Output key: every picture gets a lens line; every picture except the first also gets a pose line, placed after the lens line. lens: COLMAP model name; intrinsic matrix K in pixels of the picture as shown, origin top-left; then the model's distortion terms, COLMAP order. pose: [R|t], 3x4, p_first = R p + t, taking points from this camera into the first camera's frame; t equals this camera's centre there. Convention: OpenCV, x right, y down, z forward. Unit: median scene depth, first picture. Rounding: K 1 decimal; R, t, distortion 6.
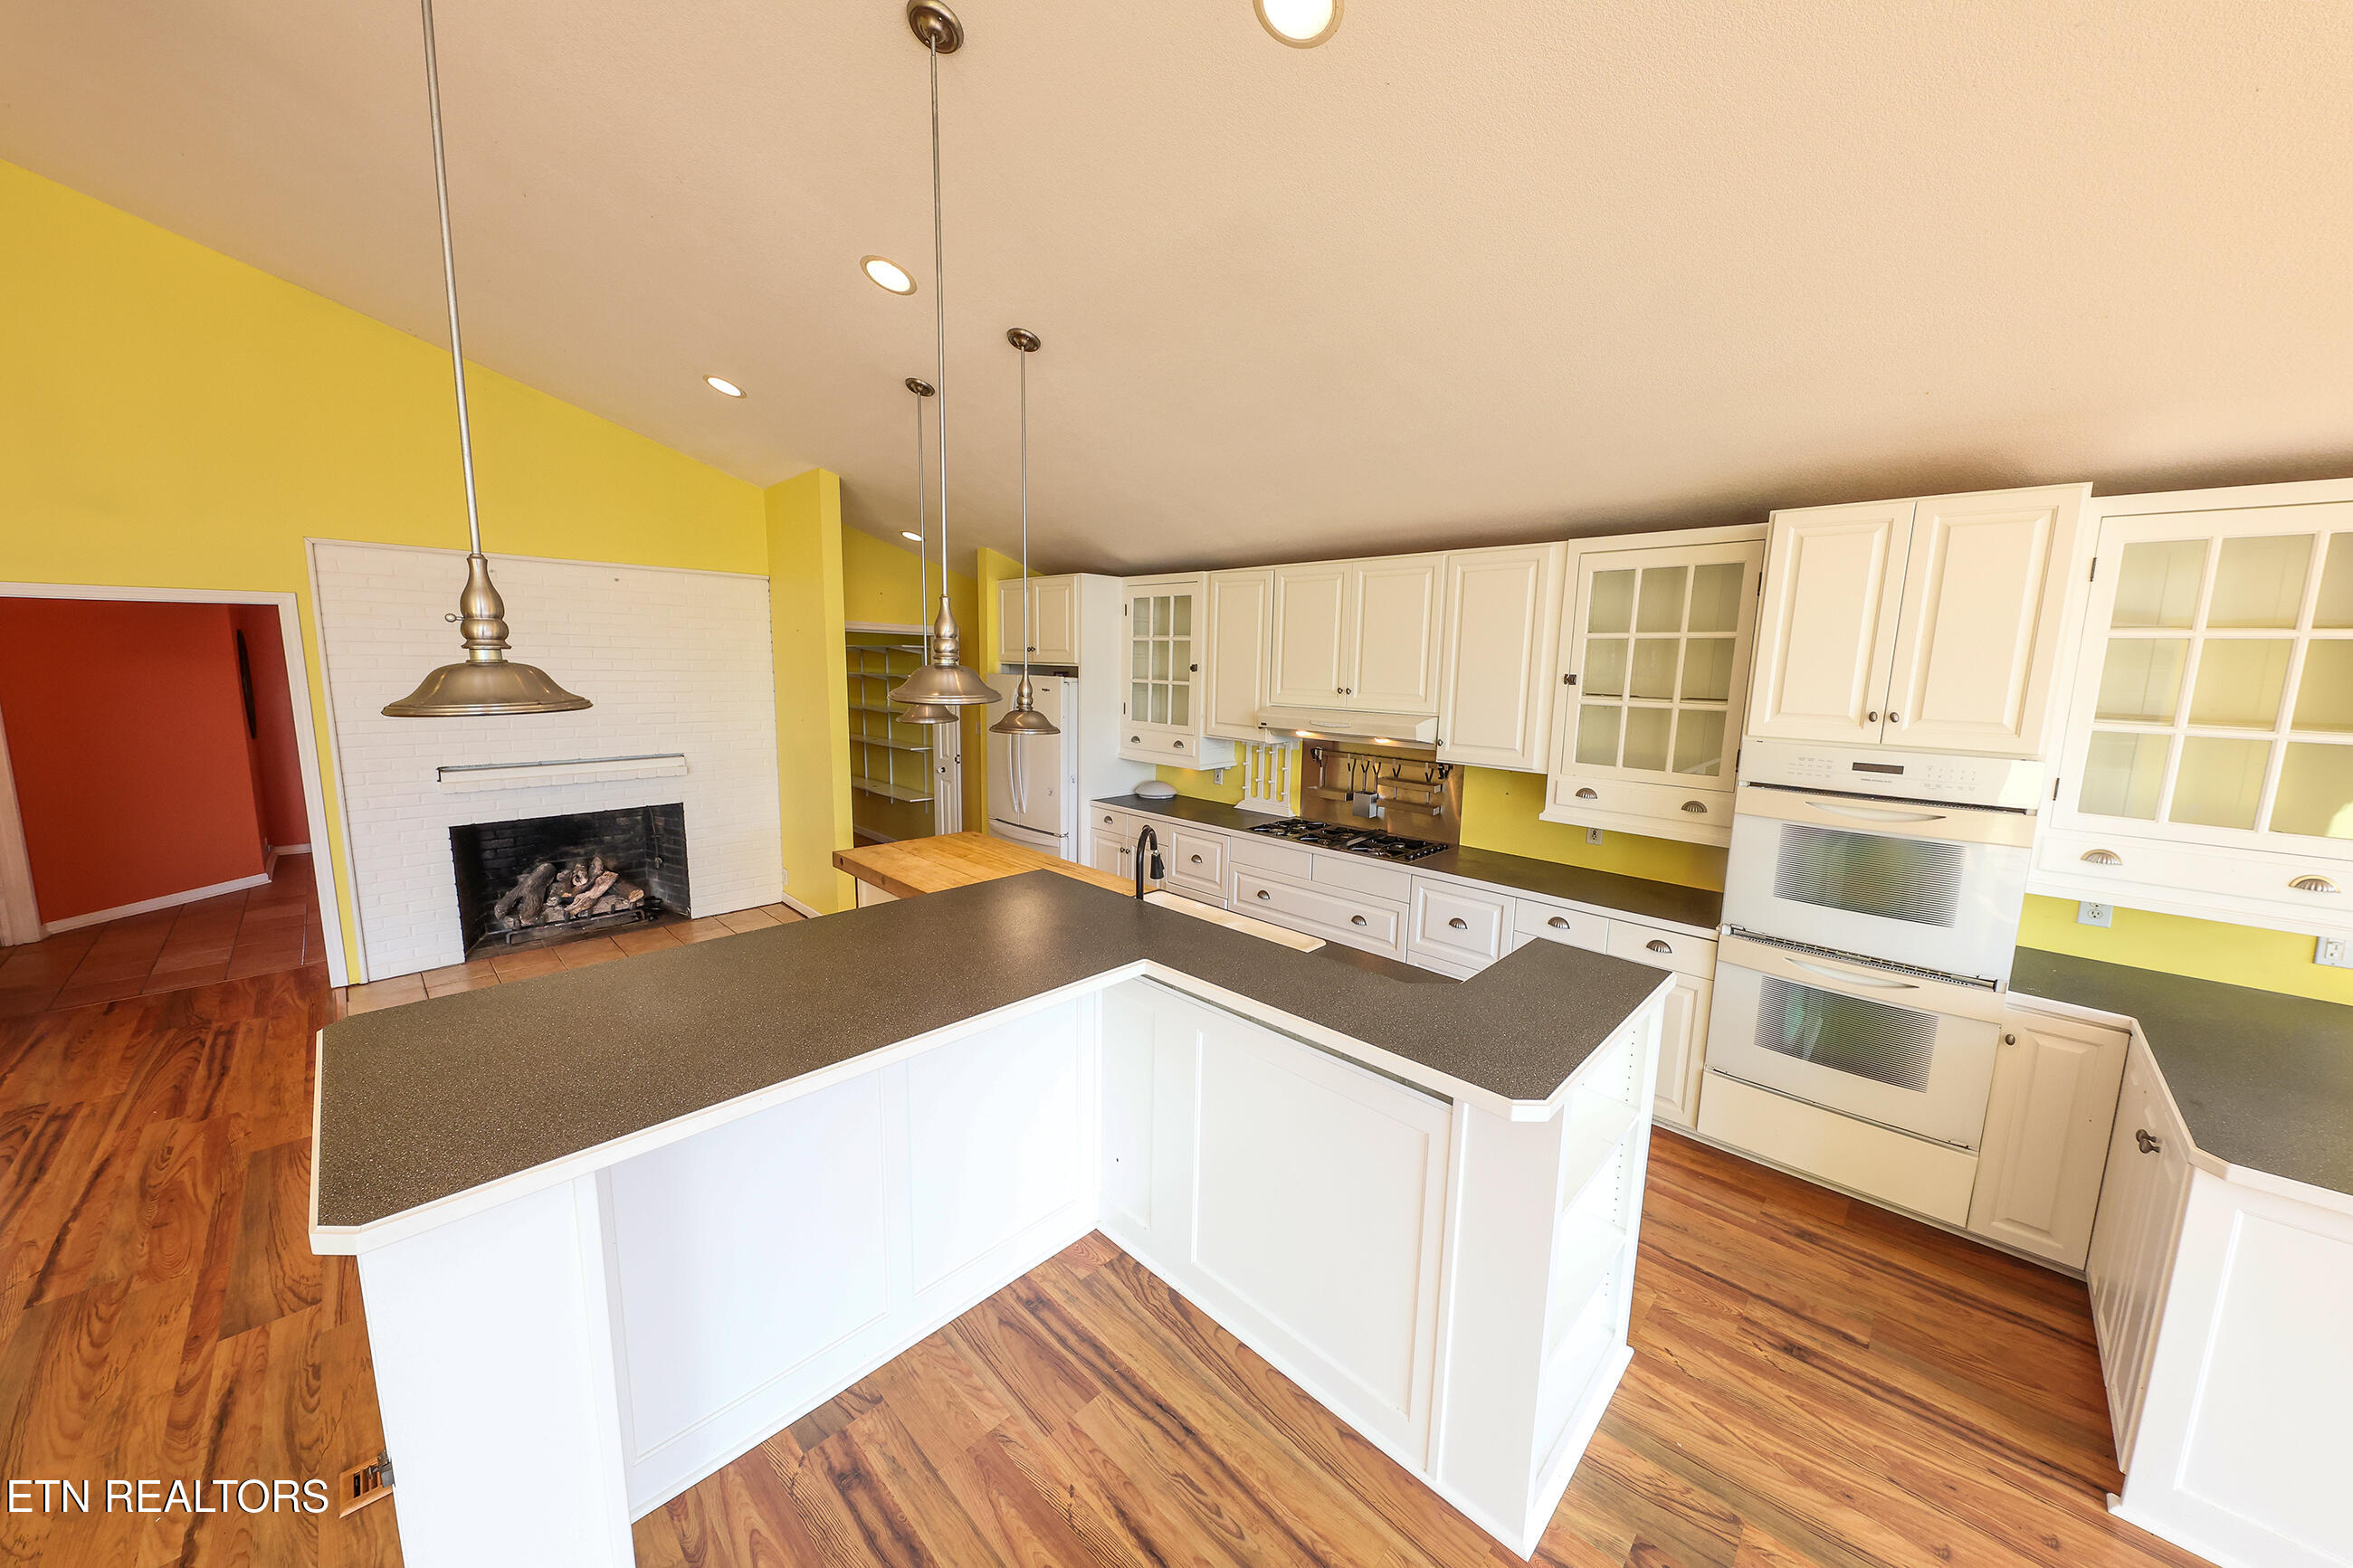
lens RADIAL K [[771.2, 0, 1190.2], [0, 771.2, 792.2], [0, 0, 1]] dist [-0.000537, -0.003029]
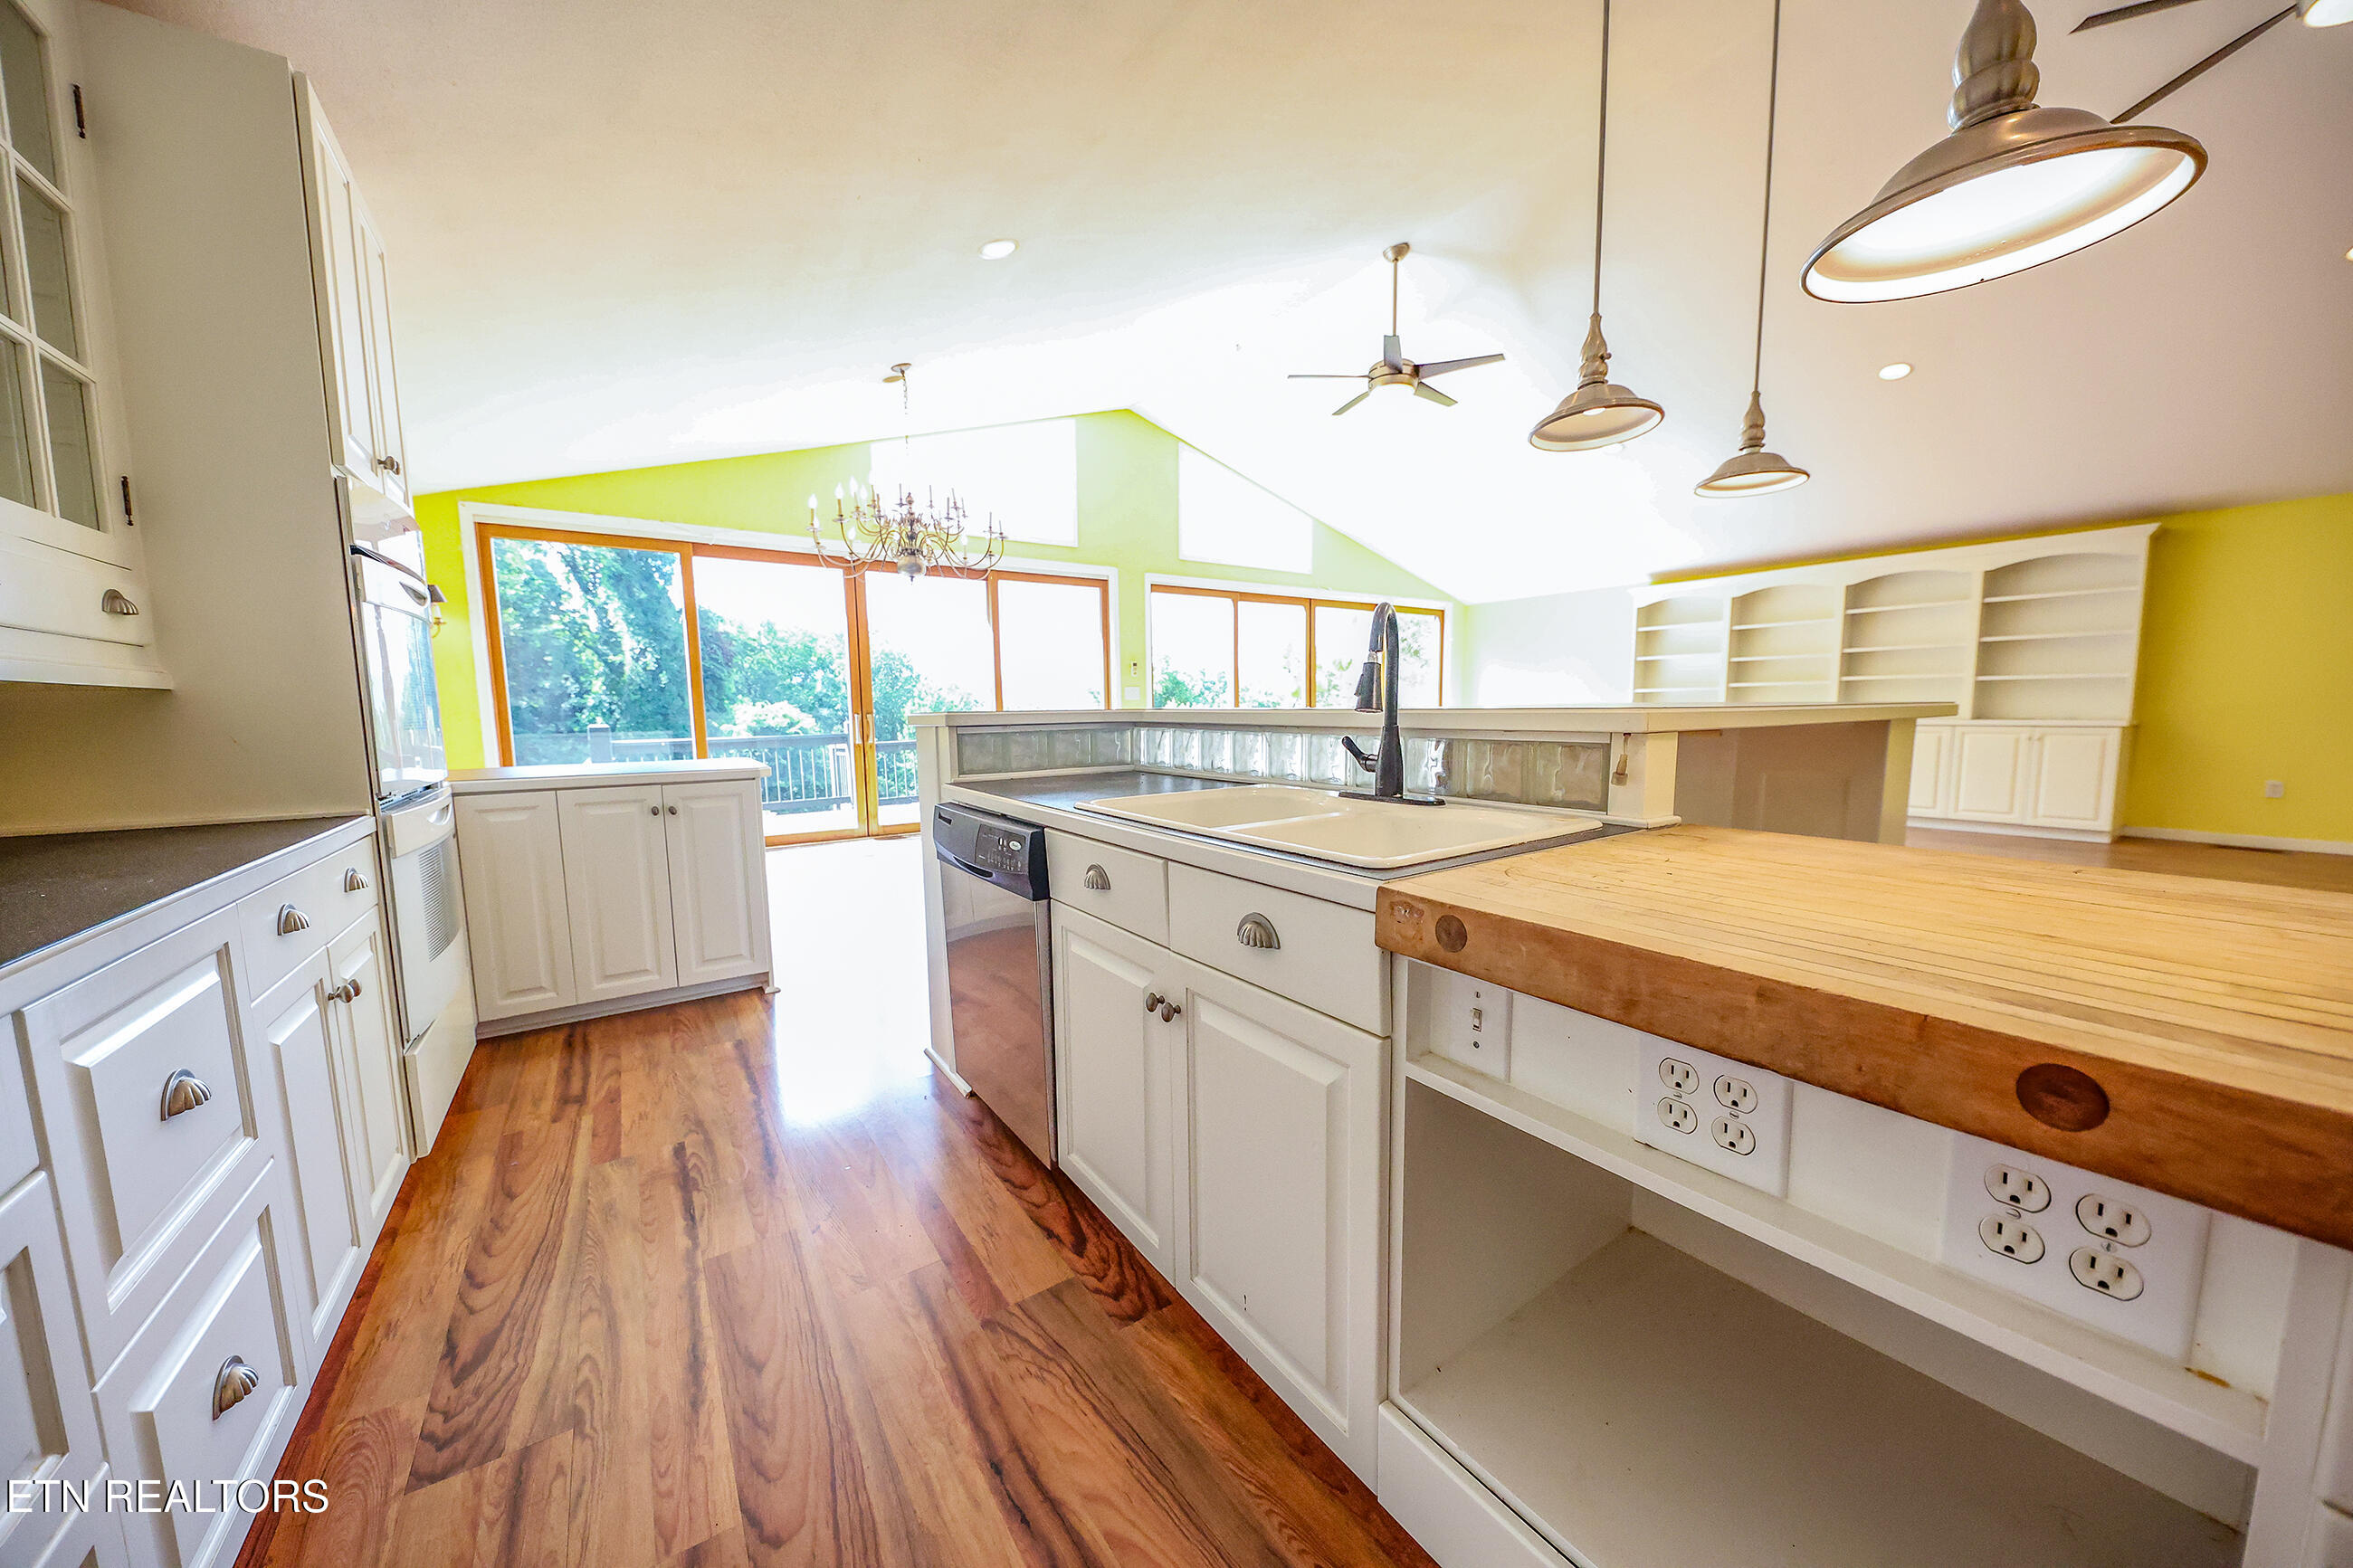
lens RADIAL K [[803.3, 0, 1172.8], [0, 803.3, 789.0], [0, 0, 1]] dist [0.009894, -0.006136]
pose [[-0.978831, -0.028546, 0.202671, -0.020679], [0.028007, 0.962230, 0.270794, 0.010392], [-0.202746, 0.270738, -0.941061, 0.961844]]
